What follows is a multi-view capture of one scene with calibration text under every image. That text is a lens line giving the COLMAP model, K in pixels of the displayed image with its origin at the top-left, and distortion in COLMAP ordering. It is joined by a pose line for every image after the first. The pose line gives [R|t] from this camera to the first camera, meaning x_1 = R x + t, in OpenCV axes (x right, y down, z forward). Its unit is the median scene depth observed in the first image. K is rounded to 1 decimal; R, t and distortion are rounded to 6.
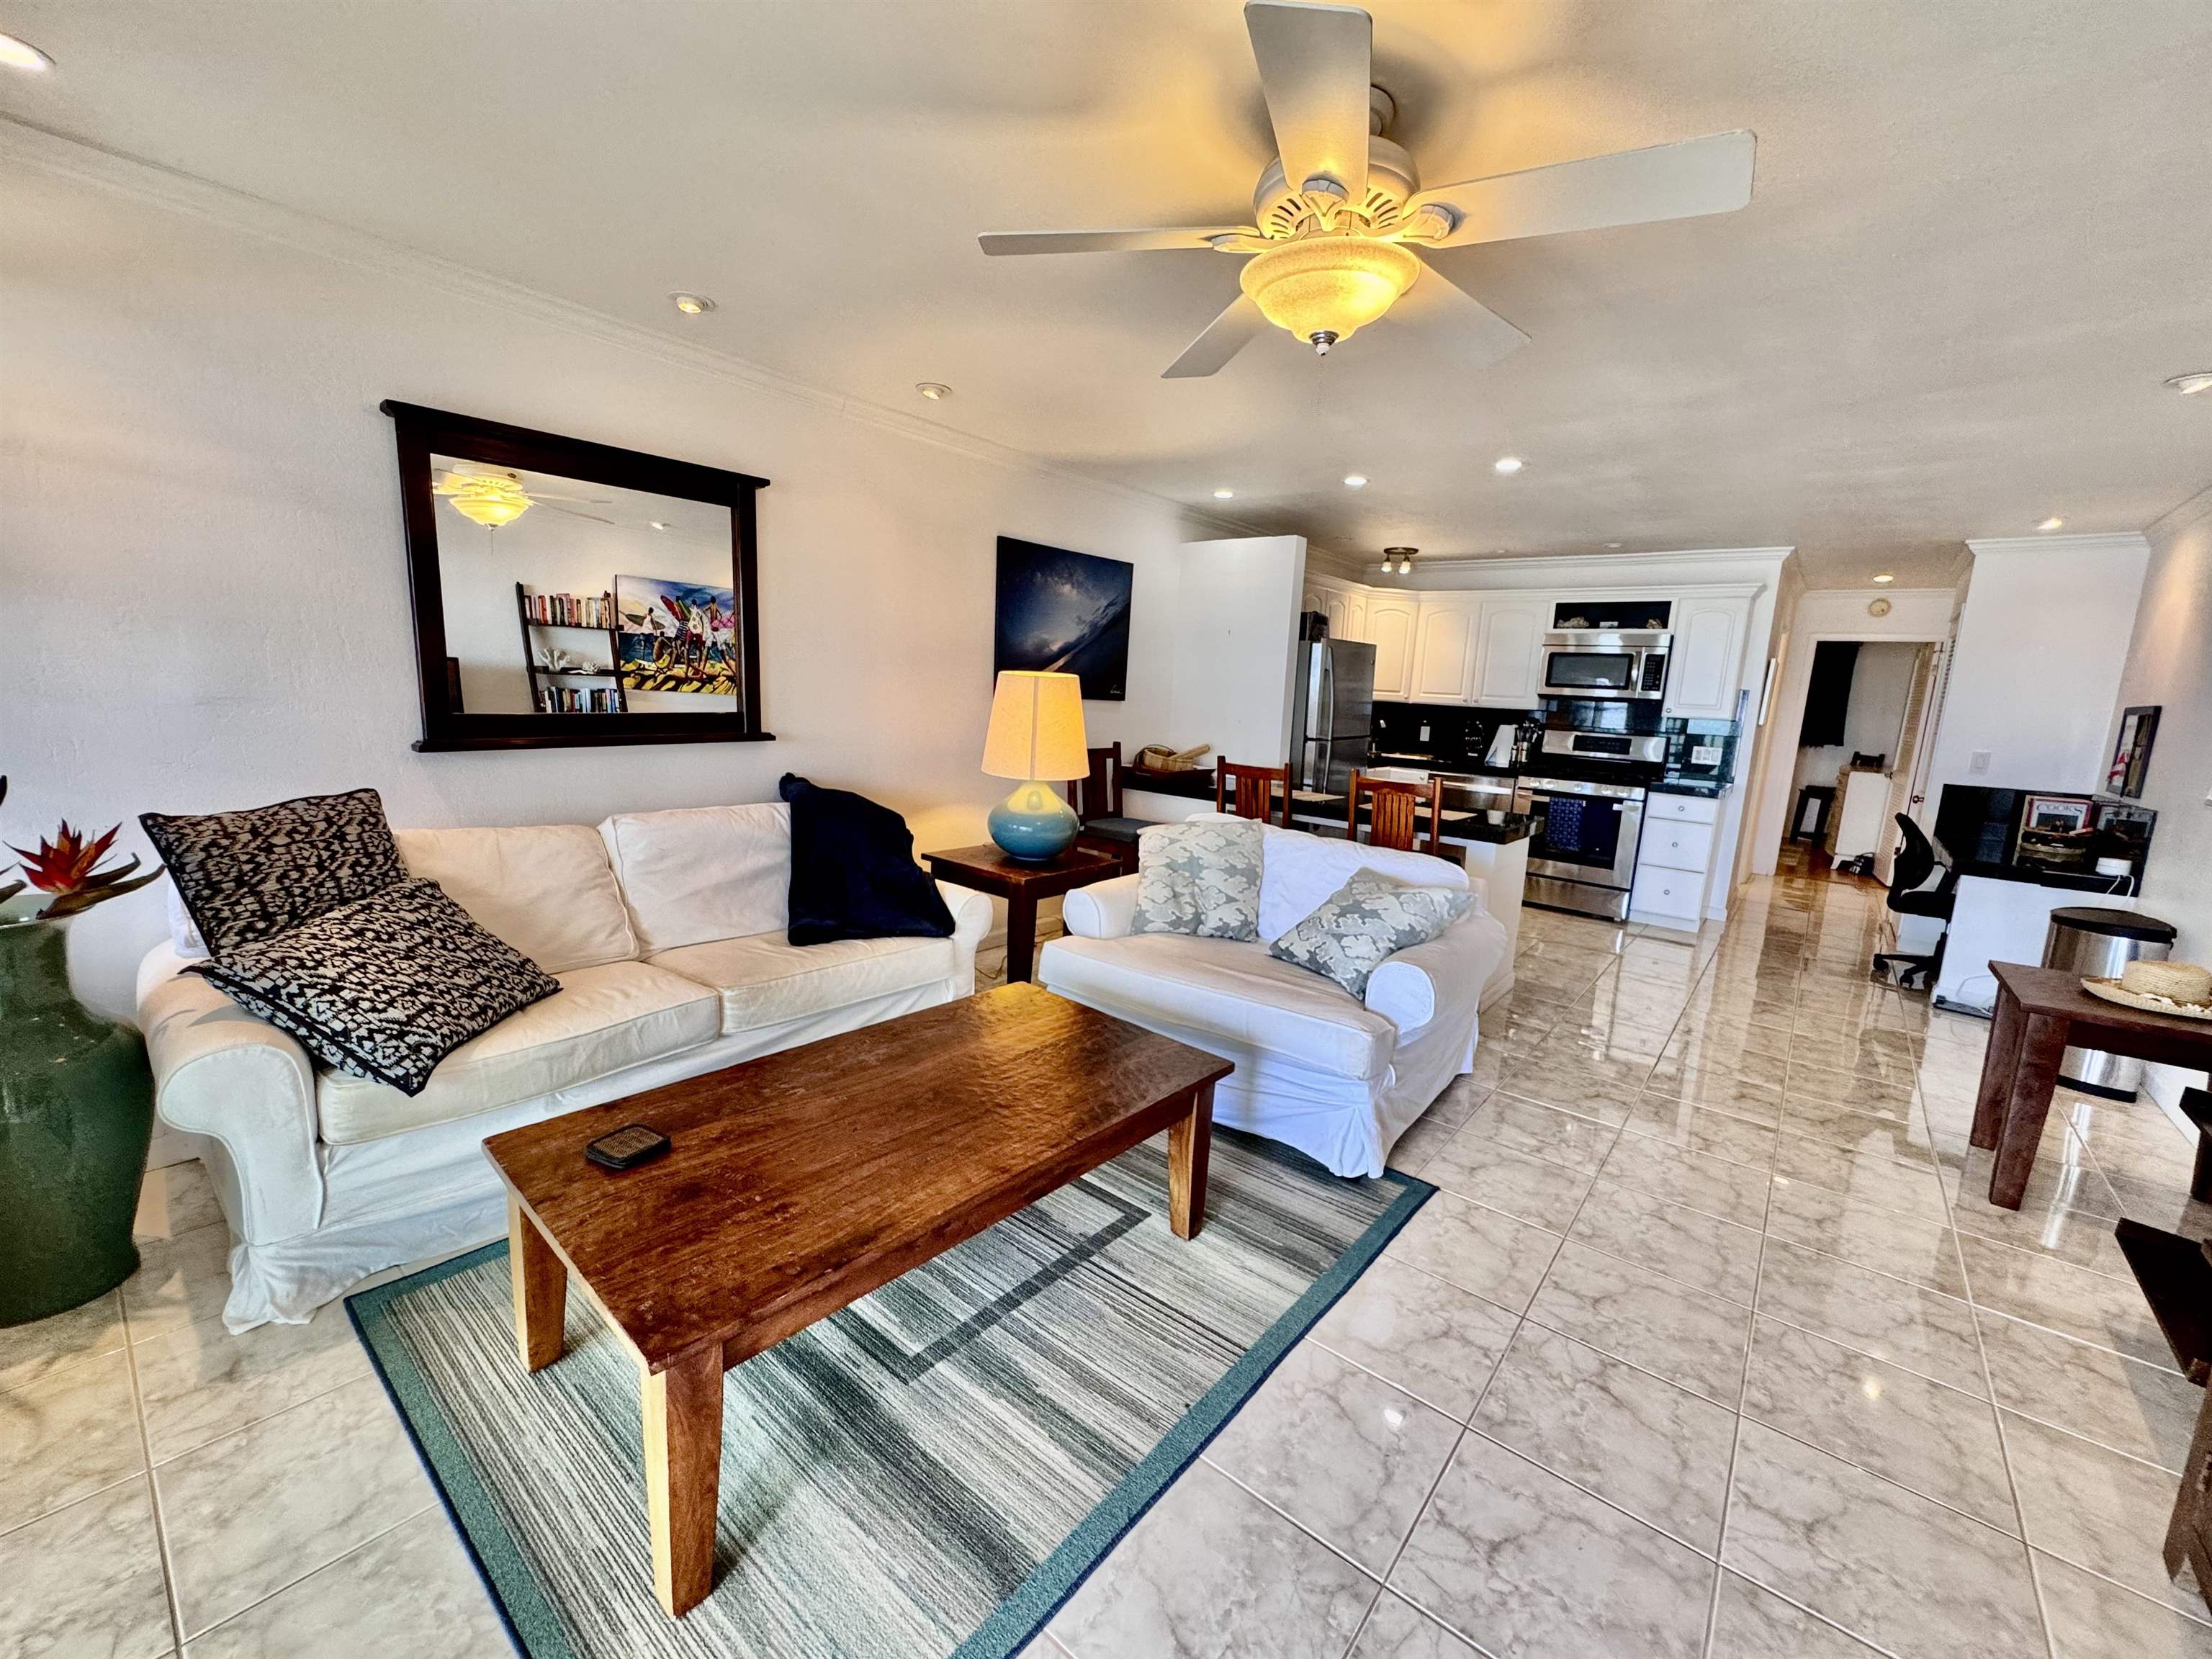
lens RADIAL K [[885.7, 0, 1104.2], [0, 885.7, 830.9], [0, 0, 1]] dist [-0.006078, 0.001348]
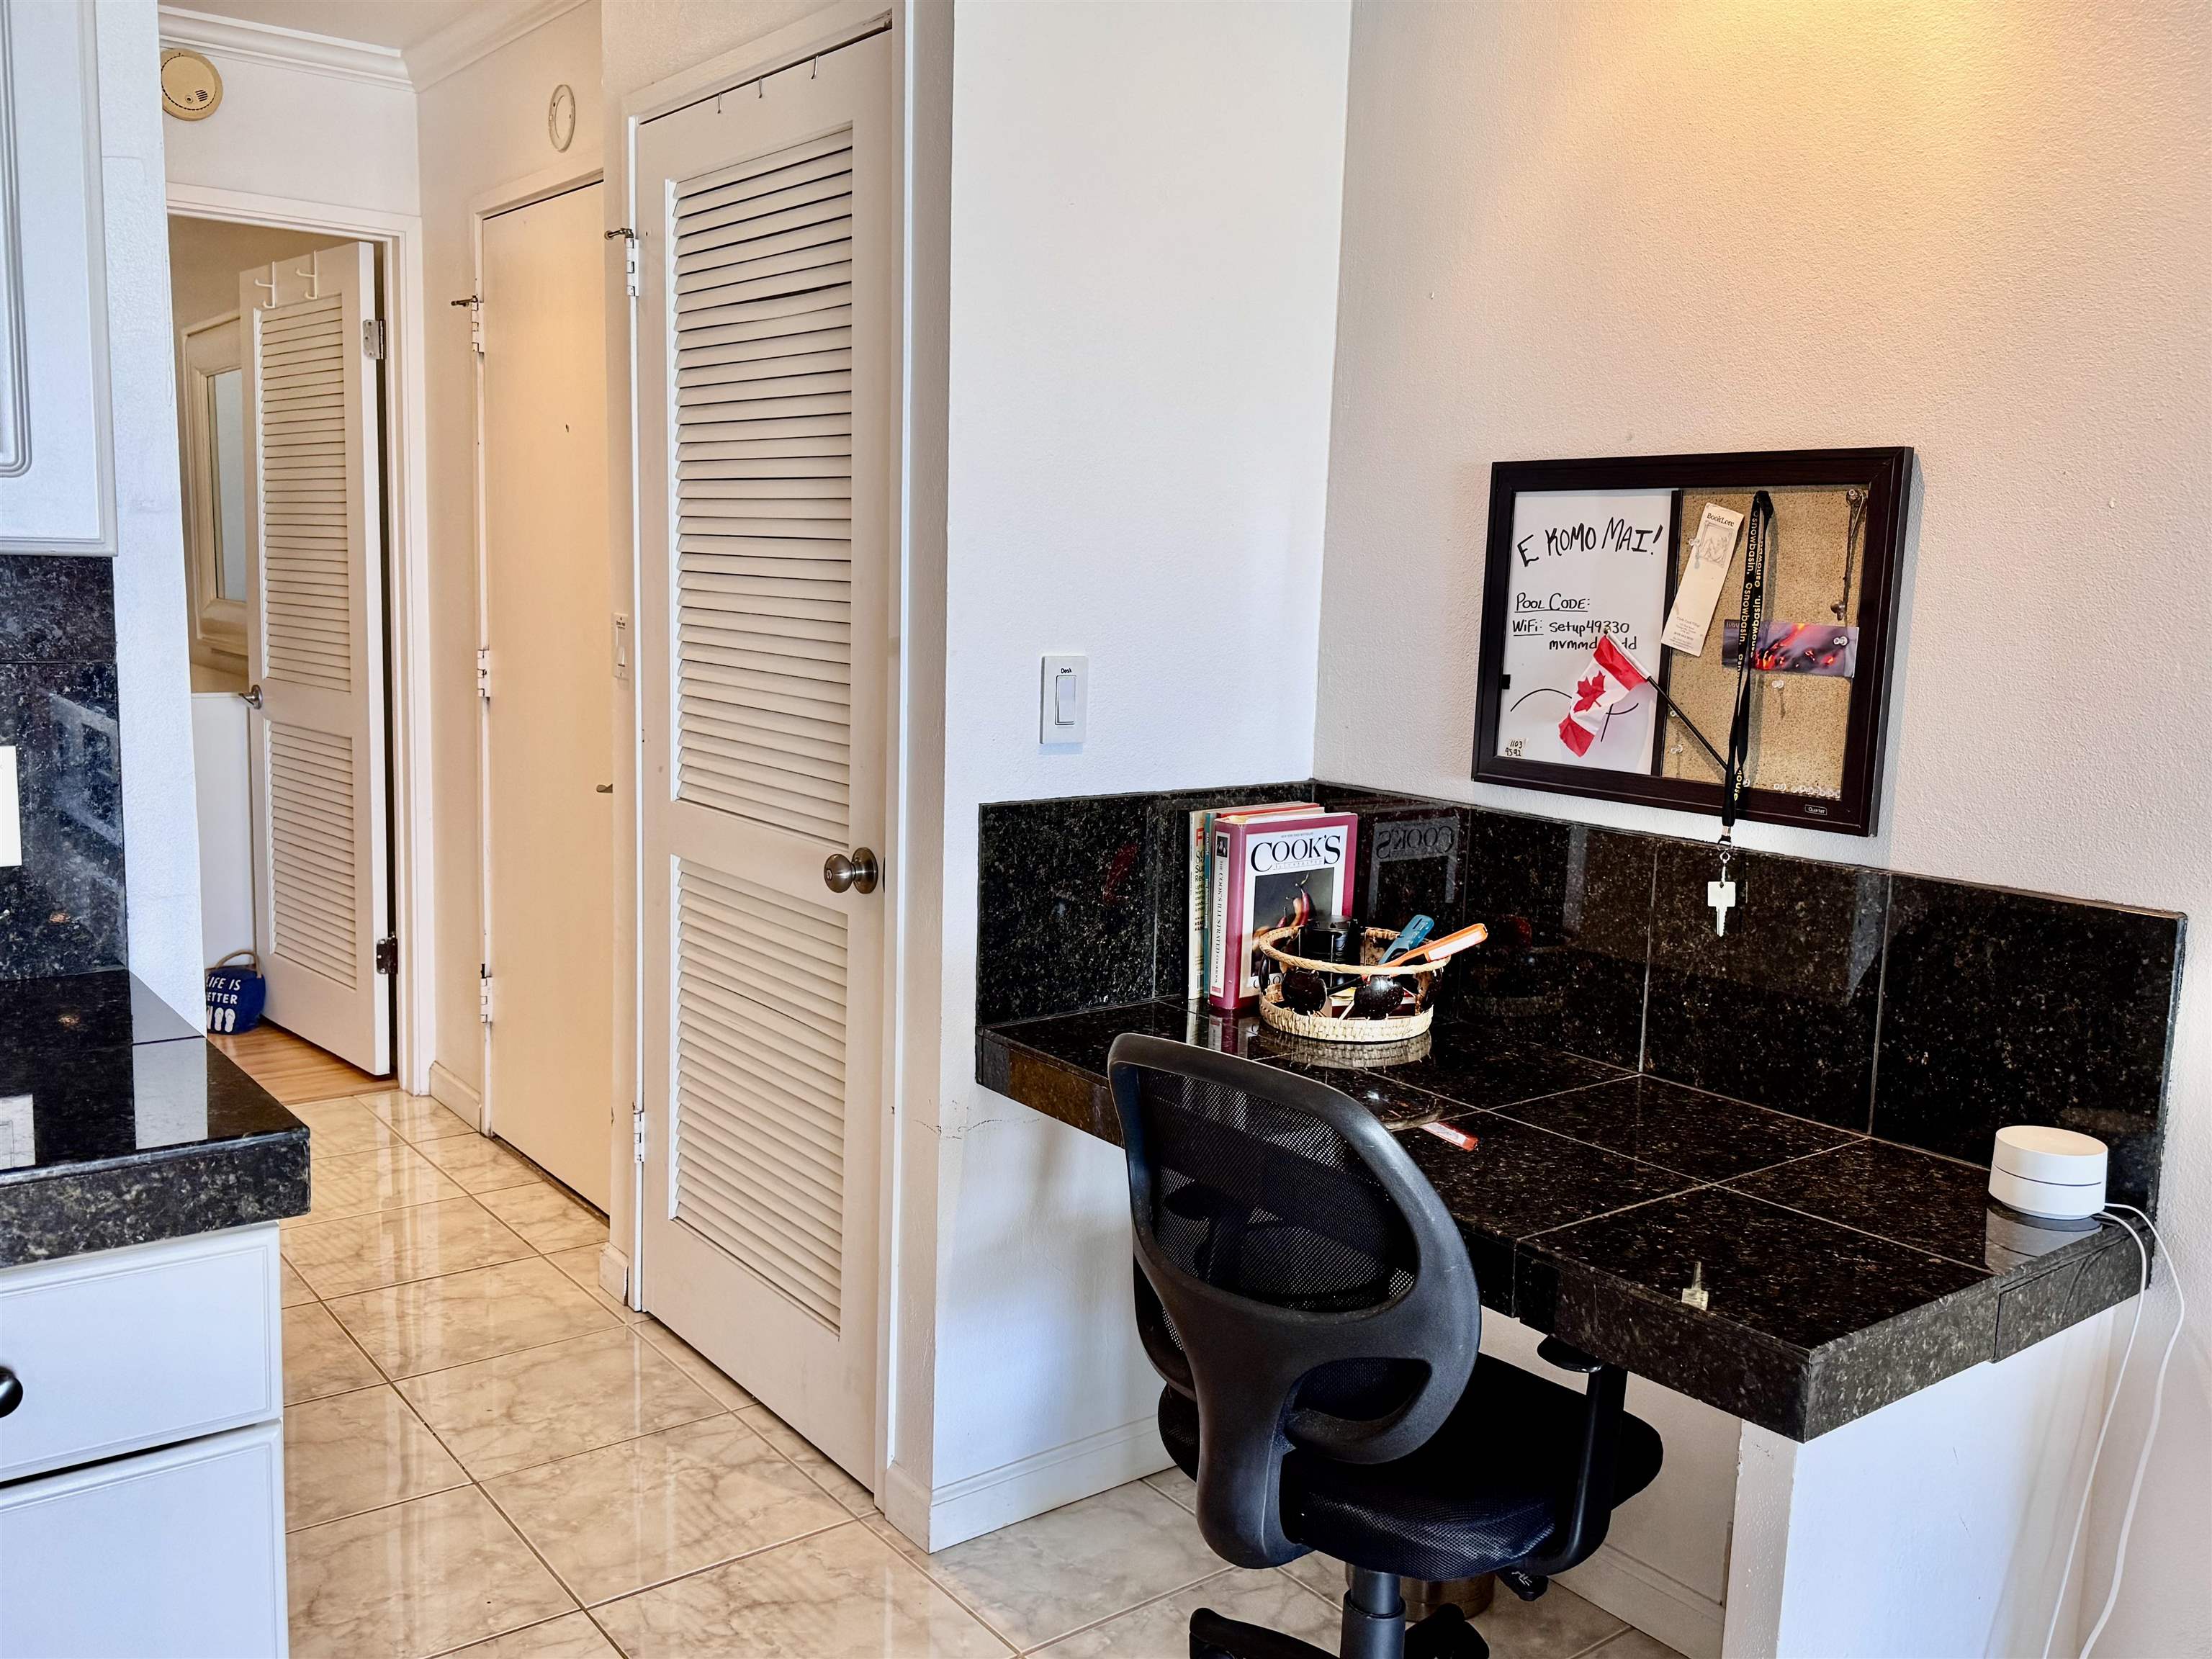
lens RADIAL K [[1852.8, 0, 1107.9], [0, 1852.8, 830.0], [0, 0, 1]] dist [0.087815, -0.132396]
pose [[0.224668, -0.182677, 0.957159, 0.552316], [0.137287, 0.978407, 0.154508, -0.127023], [-0.964716, 0.096692, 0.244896, 0.934124]]
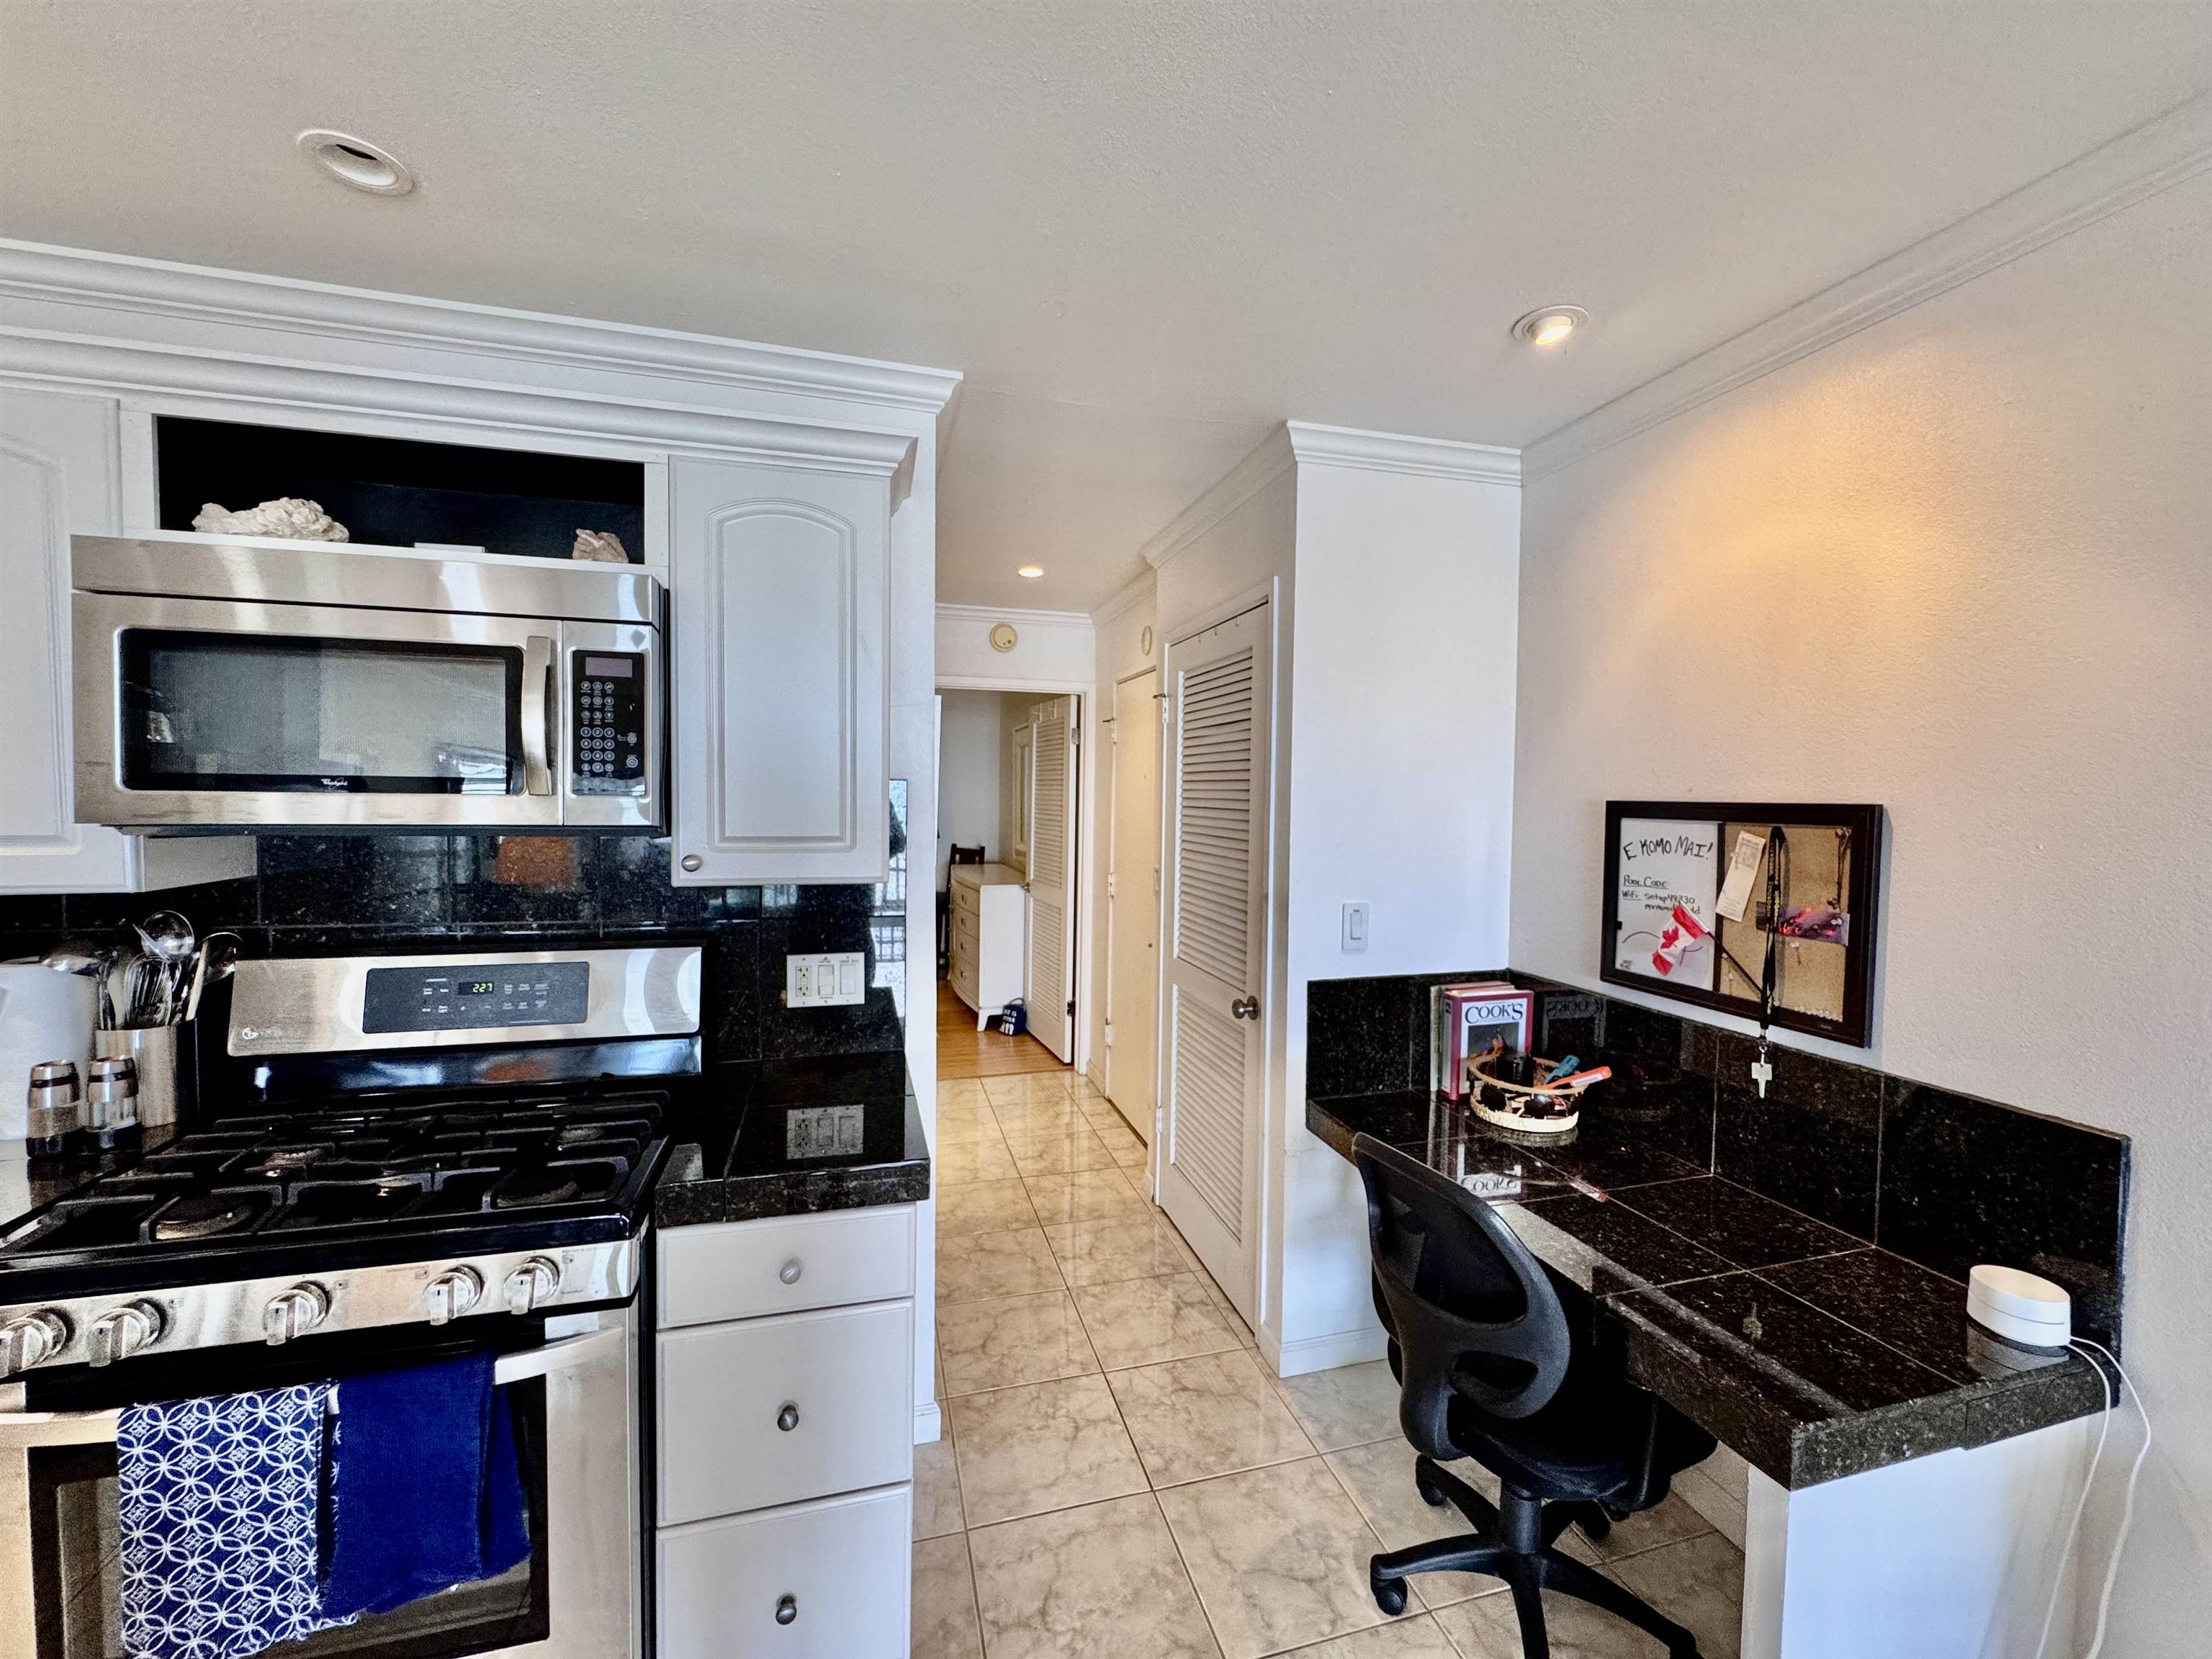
lens RADIAL K [[885.7, 0, 1103.7], [0, 885.7, 827.9], [0, 0, 1]] dist [-0.006078, 0.001348]
pose [[0.572155, -0.076462, 0.816574, 0.594750], [0.148902, 0.988782, -0.011746, -0.151339], [-0.806515, 0.128310, 0.577122, 0.897461]]
